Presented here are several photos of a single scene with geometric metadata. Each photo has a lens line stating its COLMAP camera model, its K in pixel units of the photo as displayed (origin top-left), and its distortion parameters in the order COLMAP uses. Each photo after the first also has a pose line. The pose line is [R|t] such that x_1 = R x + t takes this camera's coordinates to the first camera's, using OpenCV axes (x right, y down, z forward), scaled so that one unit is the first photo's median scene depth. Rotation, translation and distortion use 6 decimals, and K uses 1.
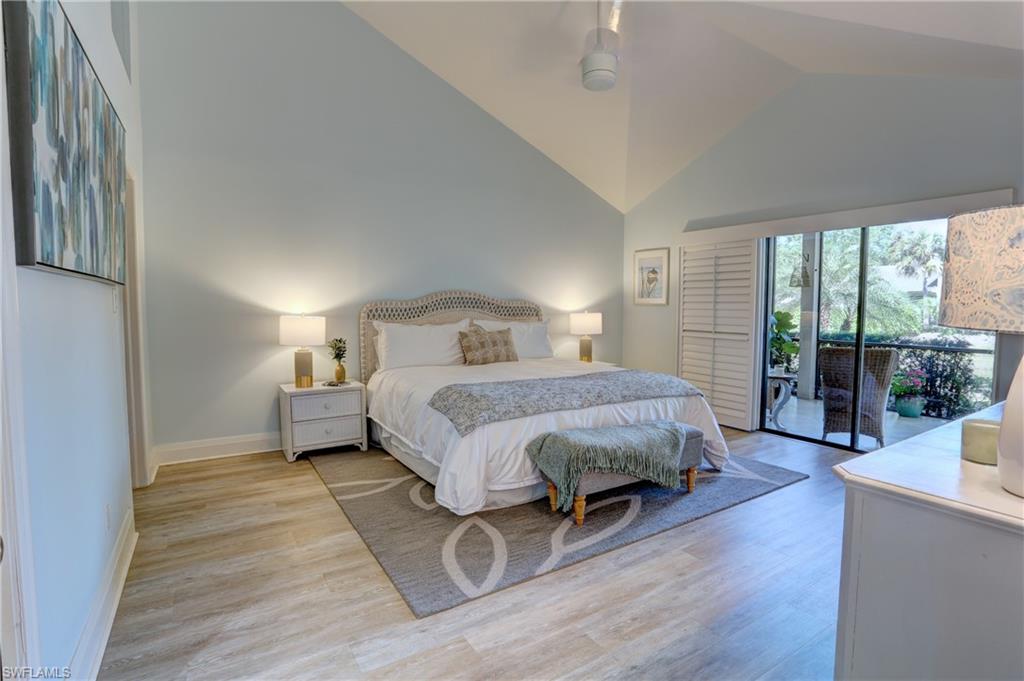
lens RADIAL K [[500.5, 0, 512.0], [0, 500.5, 340.5], [0, 0, 1]] dist [-0.070898, 0.028905]
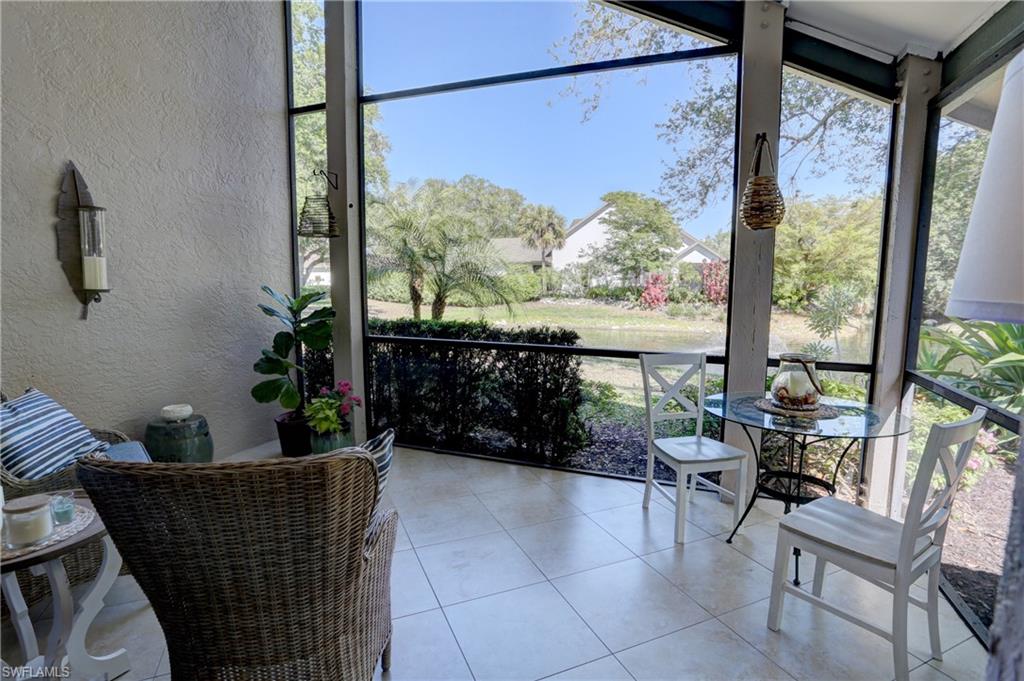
lens RADIAL K [[500.5, 0, 512.0], [0, 500.5, 340.5], [0, 0, 1]] dist [-0.070898, 0.028905]
pose [[0.803608, -0.078103, 0.590012, 0.106639], [0.042676, 0.996362, 0.073769, -0.007799], [-0.593627, -0.034102, 0.804017, 0.112301]]
